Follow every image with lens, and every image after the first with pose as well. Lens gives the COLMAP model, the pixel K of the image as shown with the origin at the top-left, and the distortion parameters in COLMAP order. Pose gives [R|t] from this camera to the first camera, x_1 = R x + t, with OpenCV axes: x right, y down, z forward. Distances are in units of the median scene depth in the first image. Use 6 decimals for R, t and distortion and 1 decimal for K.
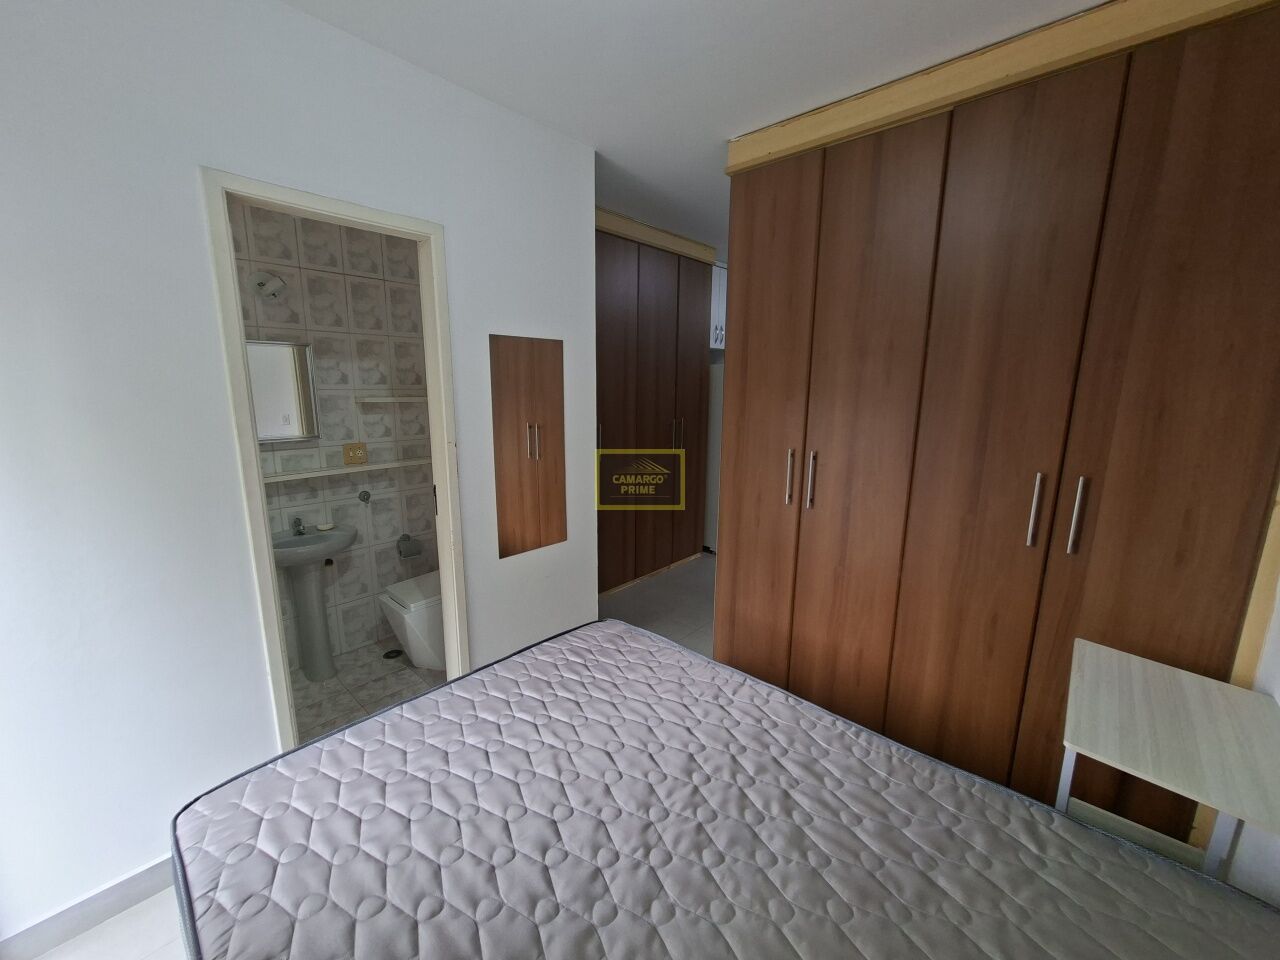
lens RADIAL K [[505.3, 0, 645.3], [0, 505.3, 485.2], [0, 0, 1]] dist [-0.002467, 0.000835]
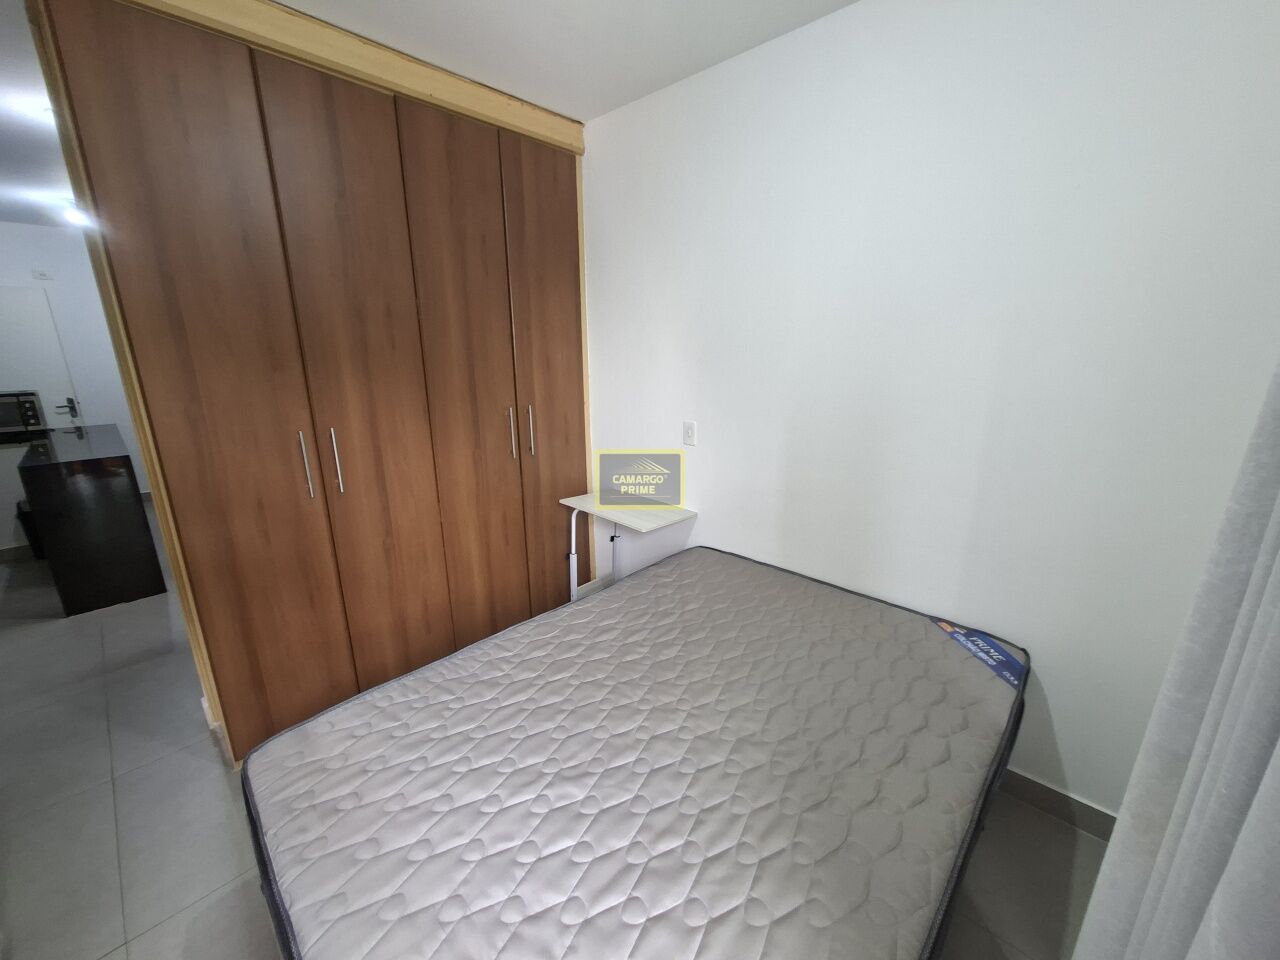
lens RADIAL K [[505.3, 0, 642.2], [0, 505.3, 483.6], [0, 0, 1]] dist [-0.002467, 0.000835]
pose [[0.031724, -0.273490, 0.961351, -1.043366], [0.196239, 0.944819, 0.262311, -0.192813], [-0.980043, 0.180333, 0.083643, 0.821050]]
